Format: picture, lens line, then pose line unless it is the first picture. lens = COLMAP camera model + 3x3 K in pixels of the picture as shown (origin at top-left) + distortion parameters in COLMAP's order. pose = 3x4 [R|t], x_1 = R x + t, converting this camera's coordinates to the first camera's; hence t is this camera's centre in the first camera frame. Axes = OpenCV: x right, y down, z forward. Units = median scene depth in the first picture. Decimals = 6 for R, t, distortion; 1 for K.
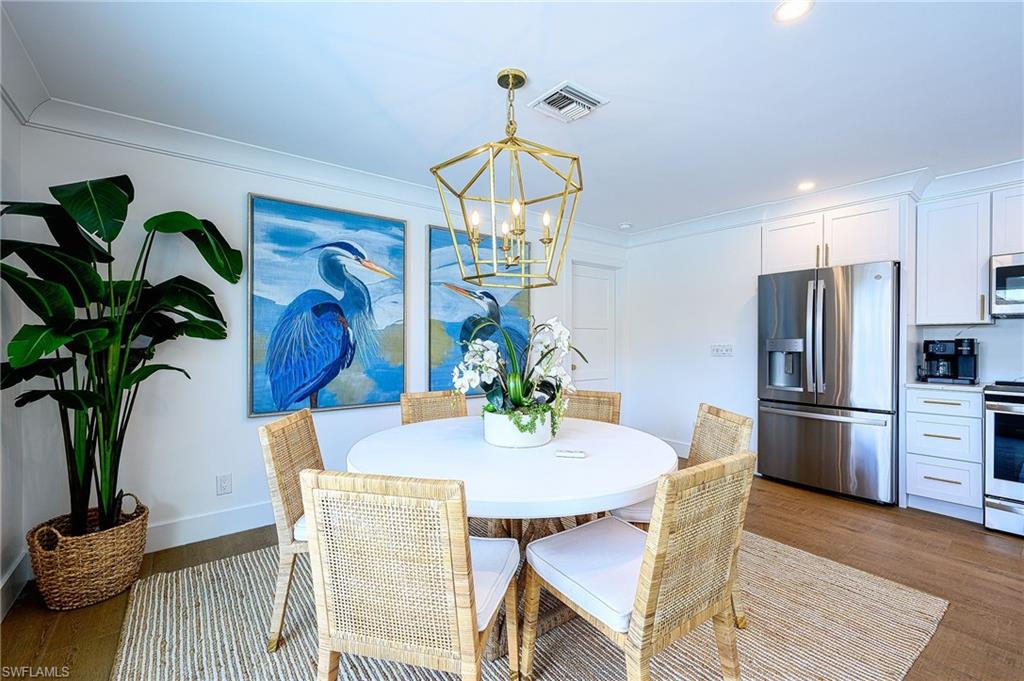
lens RADIAL K [[446.0, 0, 504.2], [0, 446.0, 342.0], [0, 0, 1]] dist [0.003430, 0.001011]
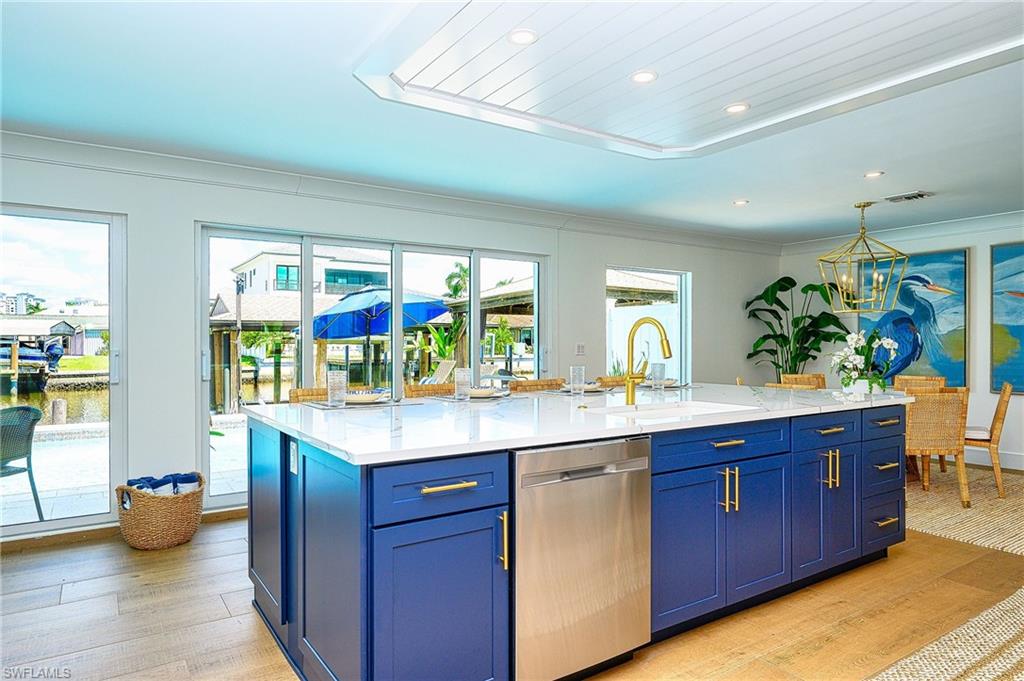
lens RADIAL K [[614.5, 0, 514.7], [0, 614.5, 343.3], [0, 0, 1]] dist [-0.002215, -0.002789]
pose [[-0.055447, 0.000092, -0.998462, 1.721041], [0.000192, 1.000000, 0.000081, 0.000571], [0.998462, -0.000187, -0.055447, -0.207385]]
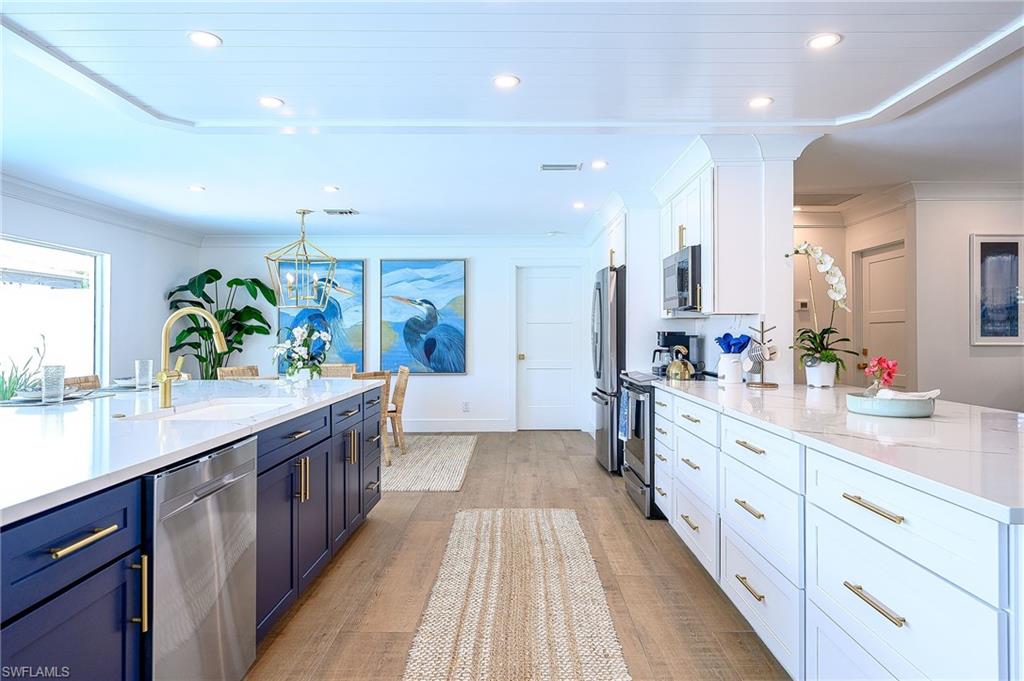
lens RADIAL K [[614.5, 0, 509.0], [0, 614.5, 323.8], [0, 0, 1]] dist [-0.002215, -0.002789]
pose [[0.796613, -0.013604, -0.604336, 1.619868], [0.002945, 0.999822, -0.018625, -0.000008], [0.604482, 0.013057, 0.796512, -0.458339]]
